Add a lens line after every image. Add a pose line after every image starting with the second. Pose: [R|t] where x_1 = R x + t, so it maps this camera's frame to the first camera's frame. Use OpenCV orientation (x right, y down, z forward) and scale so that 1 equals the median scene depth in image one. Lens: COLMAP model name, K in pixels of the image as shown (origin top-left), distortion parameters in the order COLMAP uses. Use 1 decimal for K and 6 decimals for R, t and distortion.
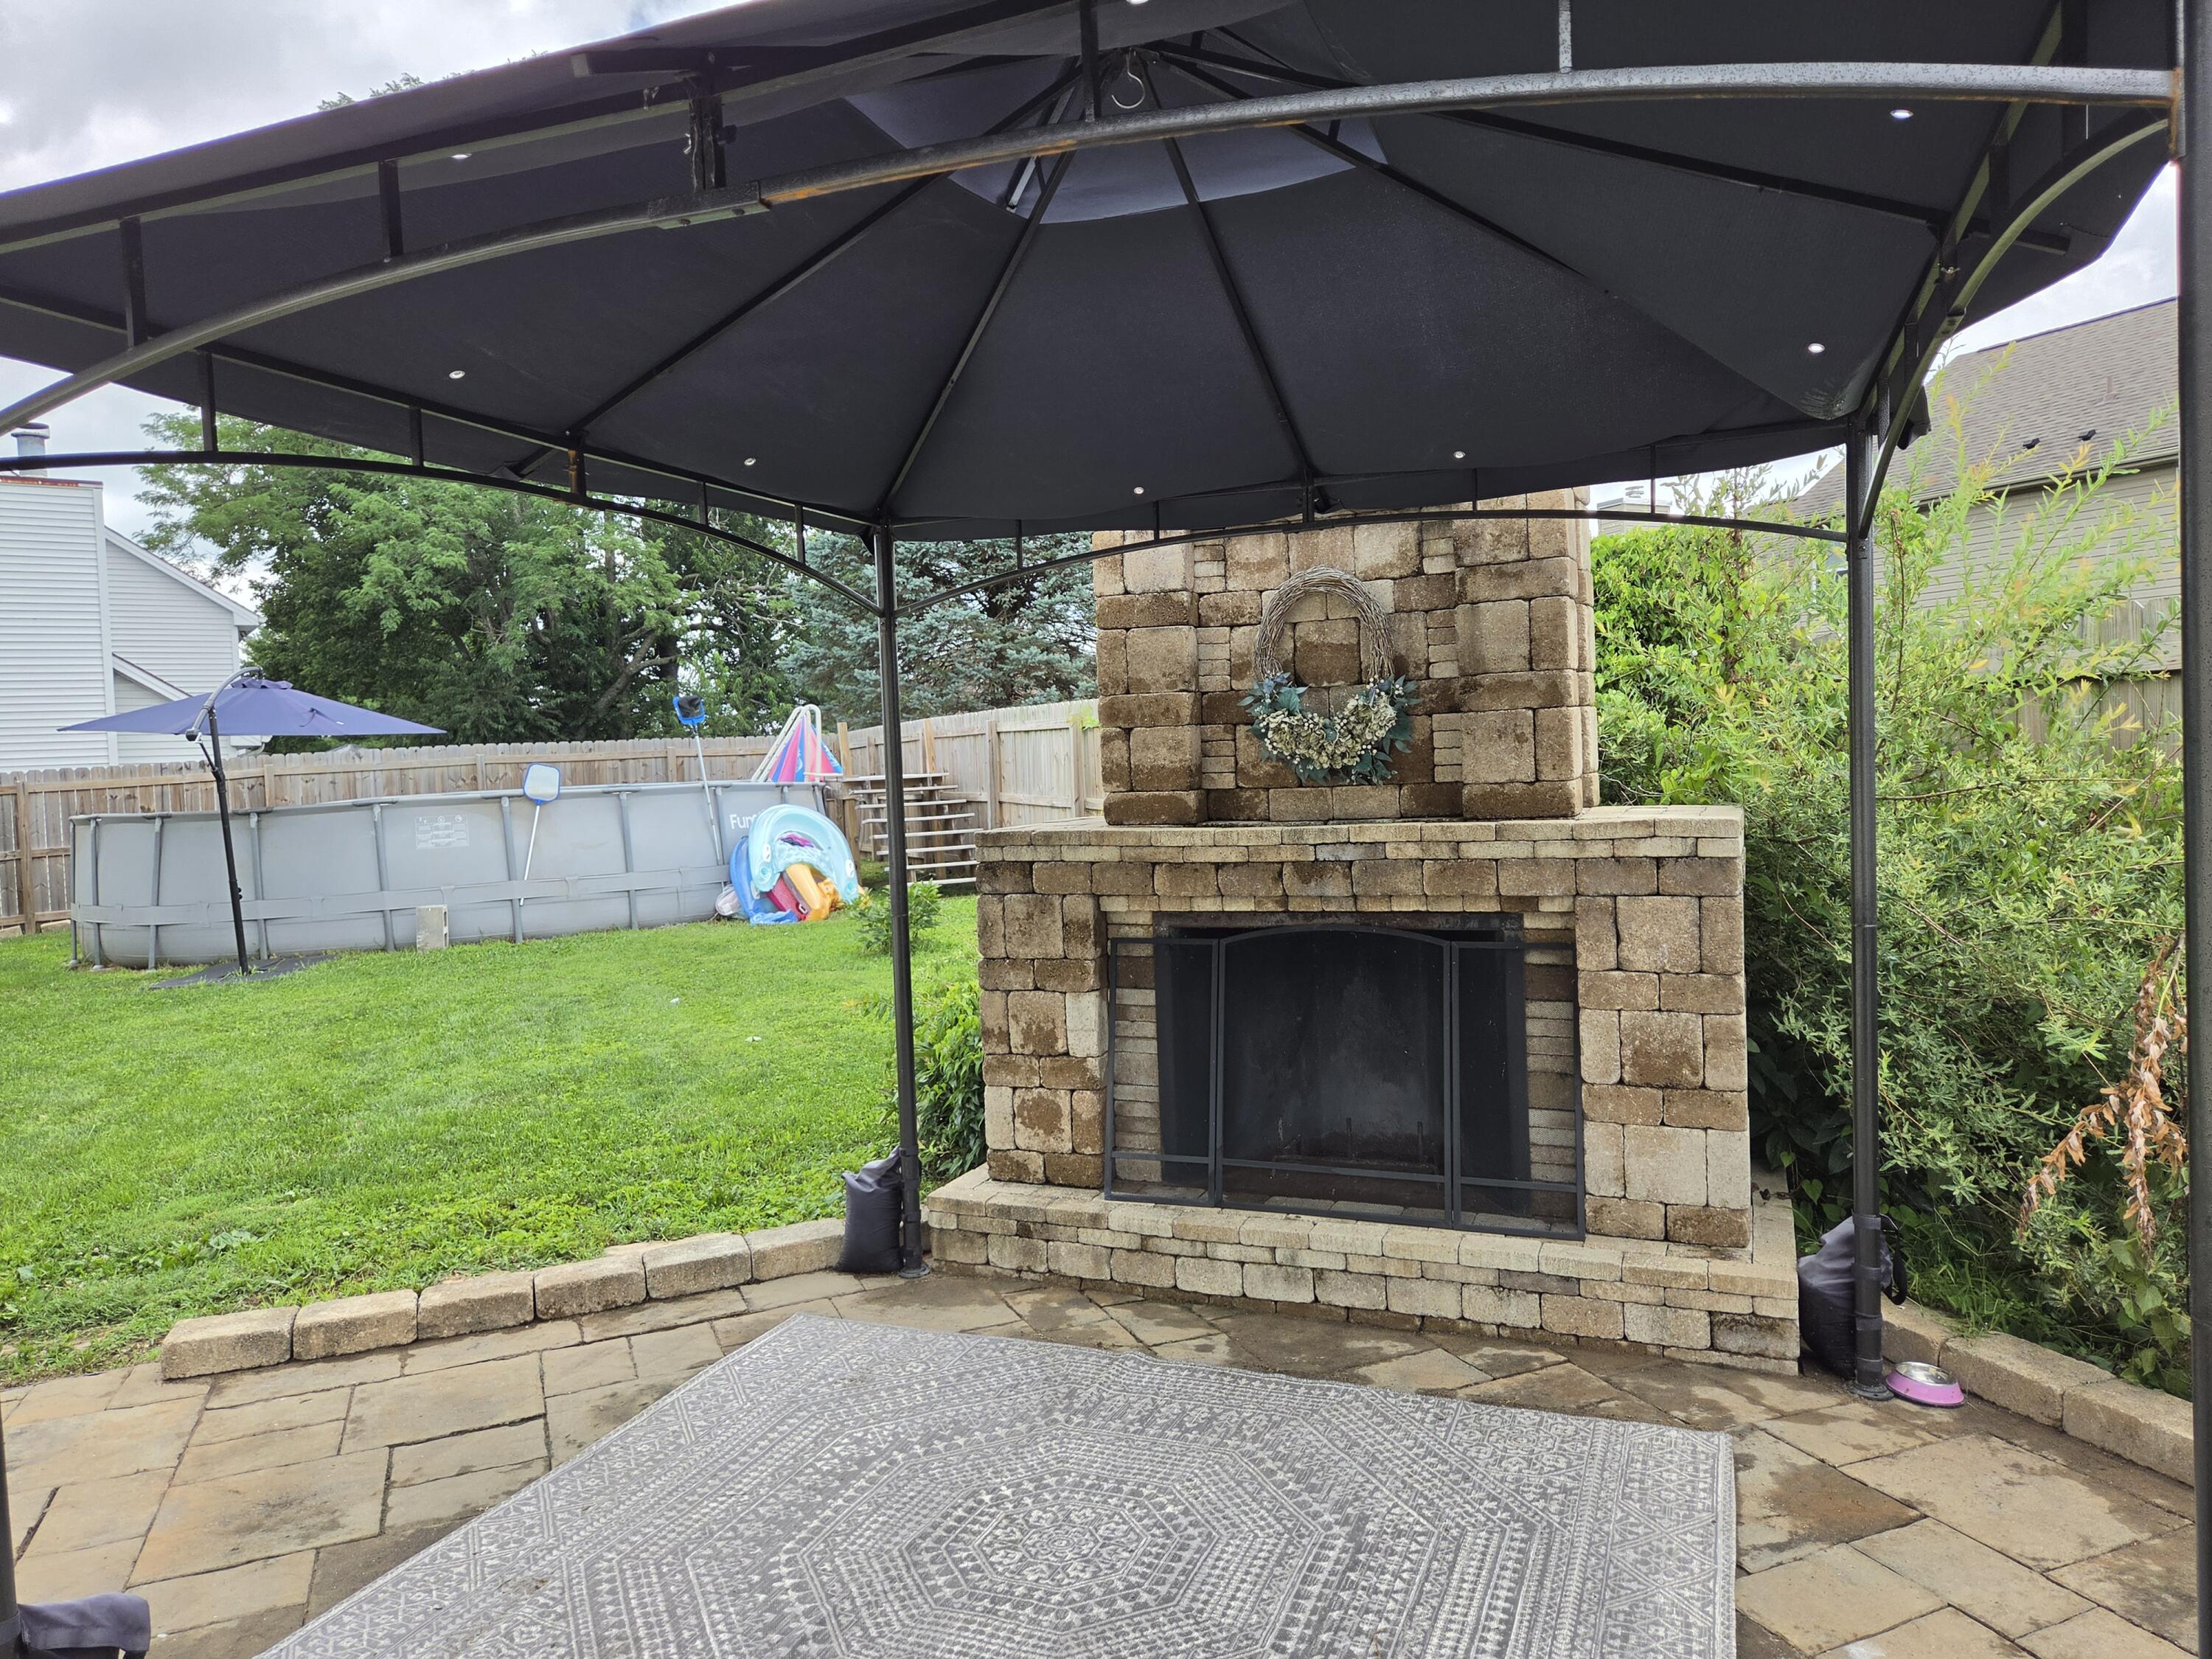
lens RADIAL K [[1492.7, 0, 1113.1], [0, 1492.7, 817.4], [0, 0, 1]] dist [0.070795, -0.060206]
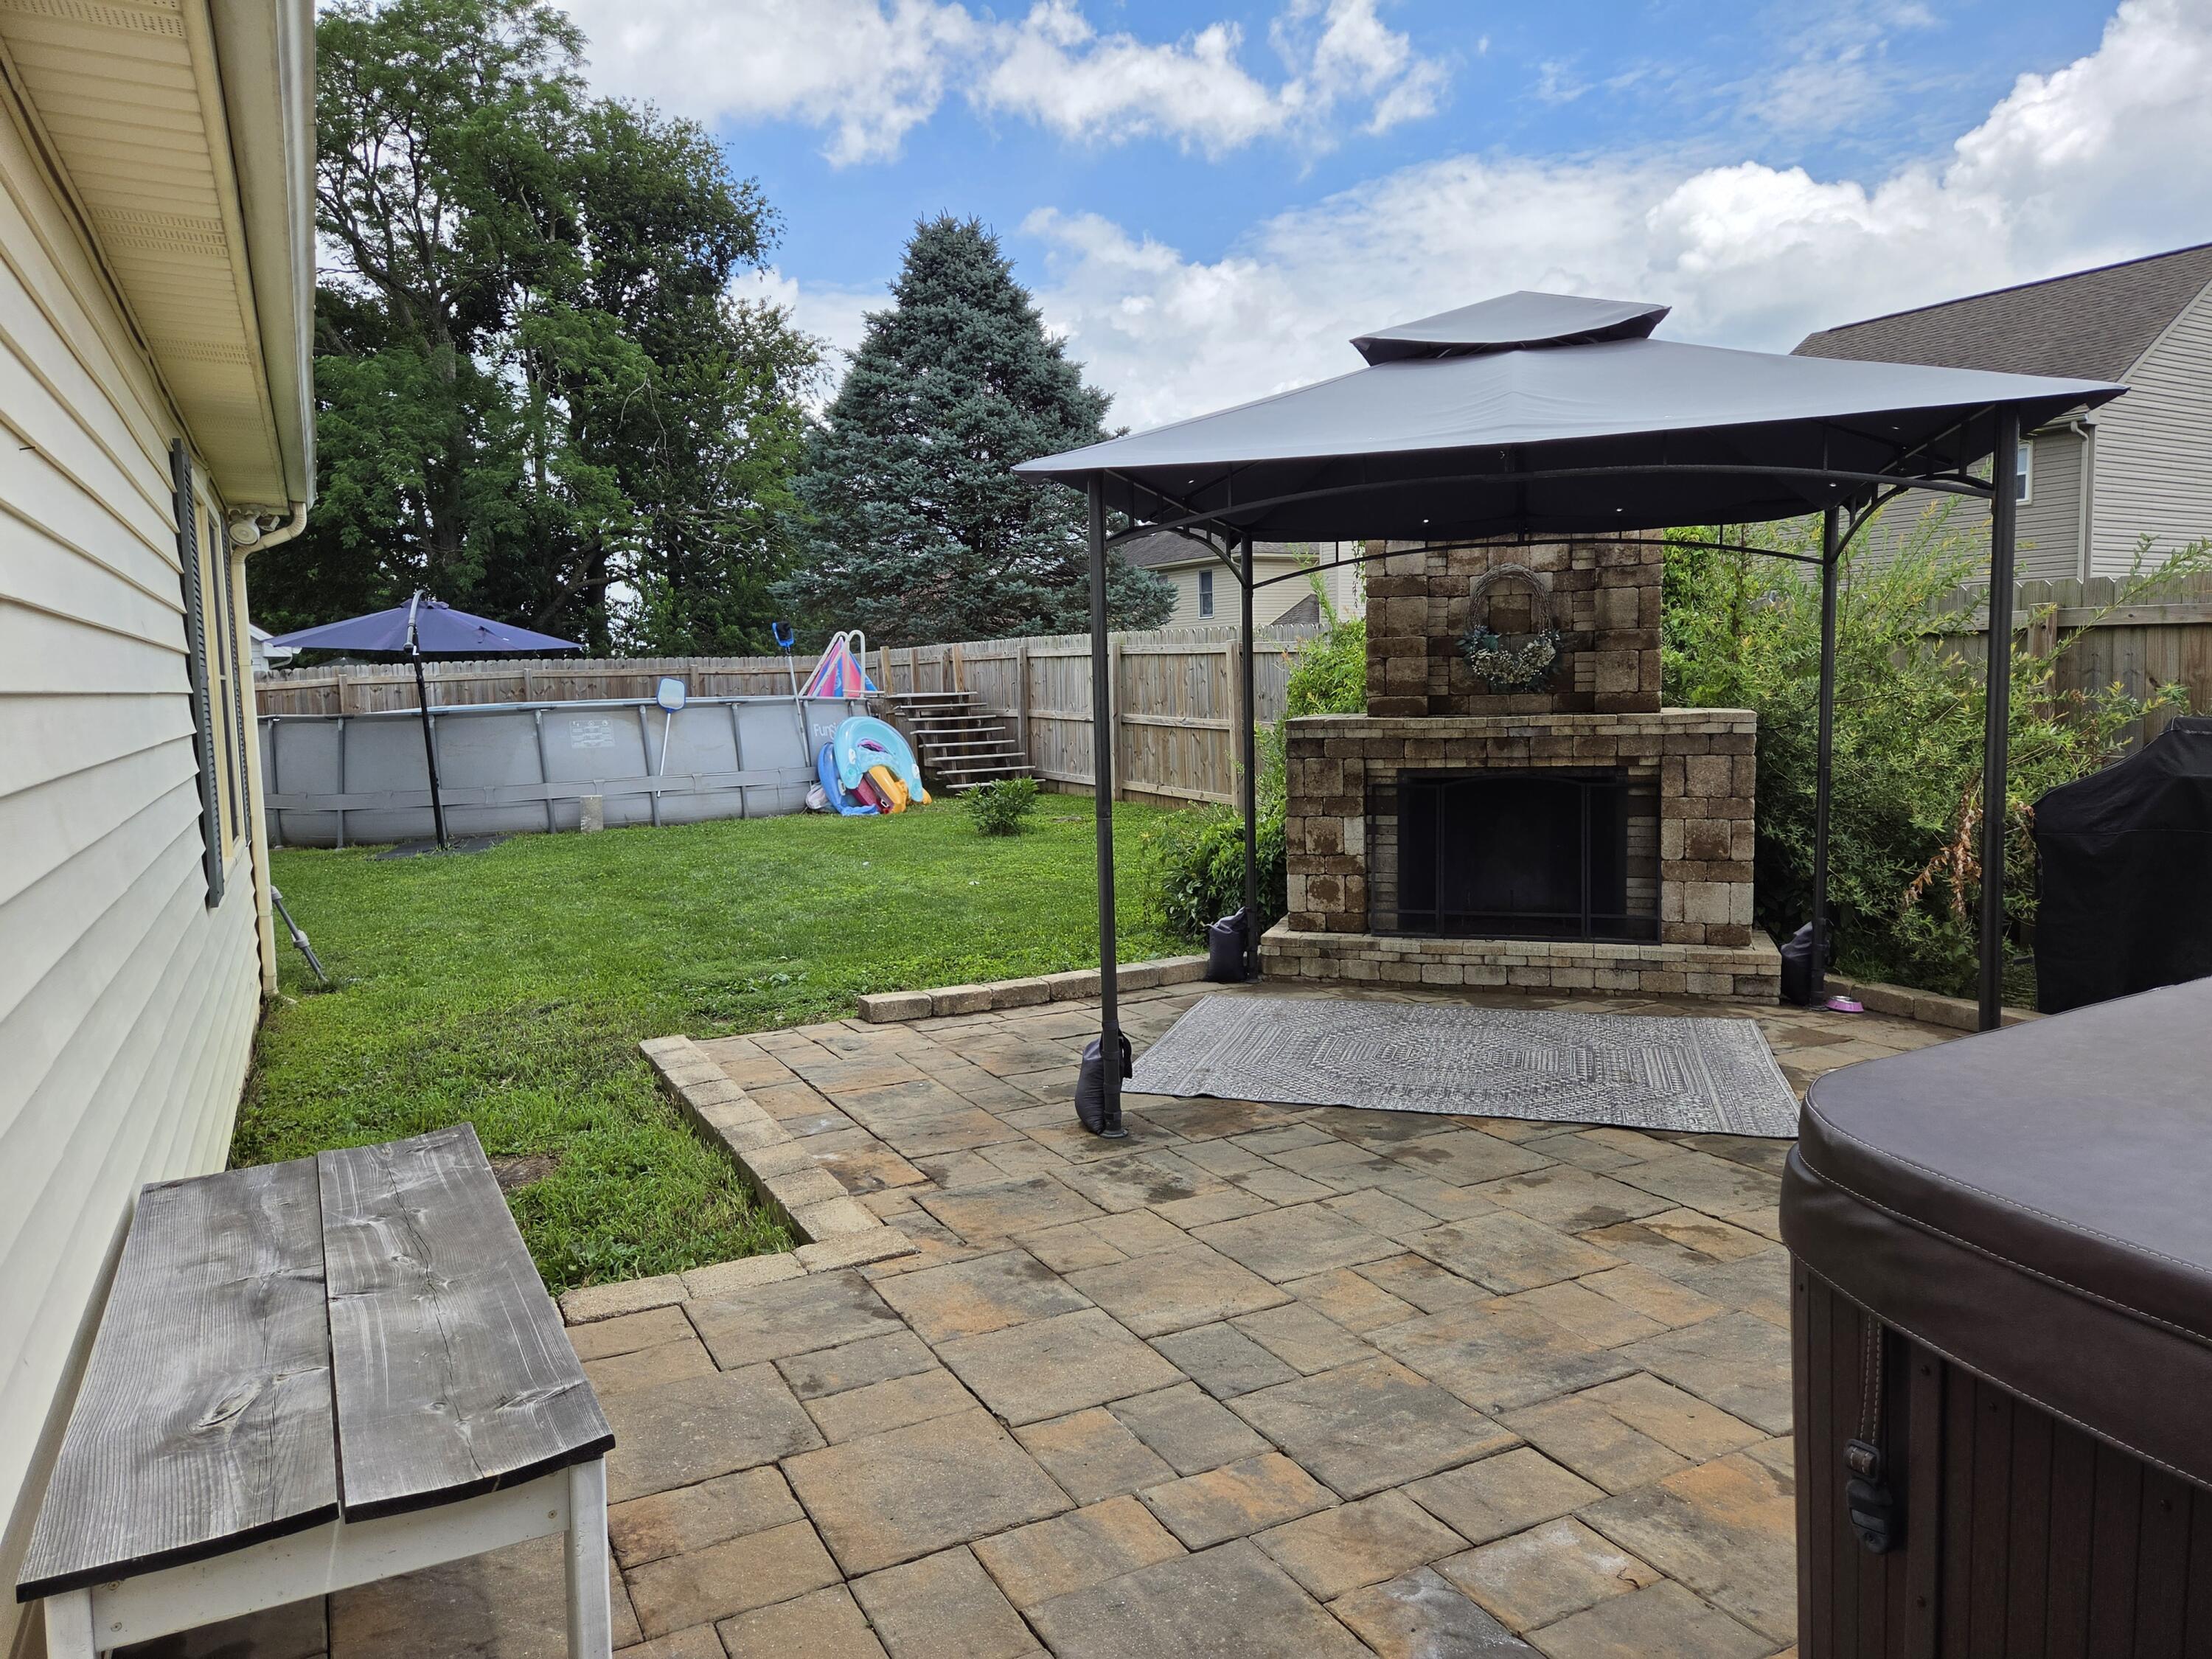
lens RADIAL K [[1492.7, 0, 1090.9], [0, 1492.7, 826.4], [0, 0, 1]] dist [0.070795, -0.060206]
pose [[0.996399, 0.006694, 0.084525, -0.480895], [-0.011300, 0.998470, 0.054133, 0.043194], [-0.084033, -0.054893, 0.994950, -0.675303]]
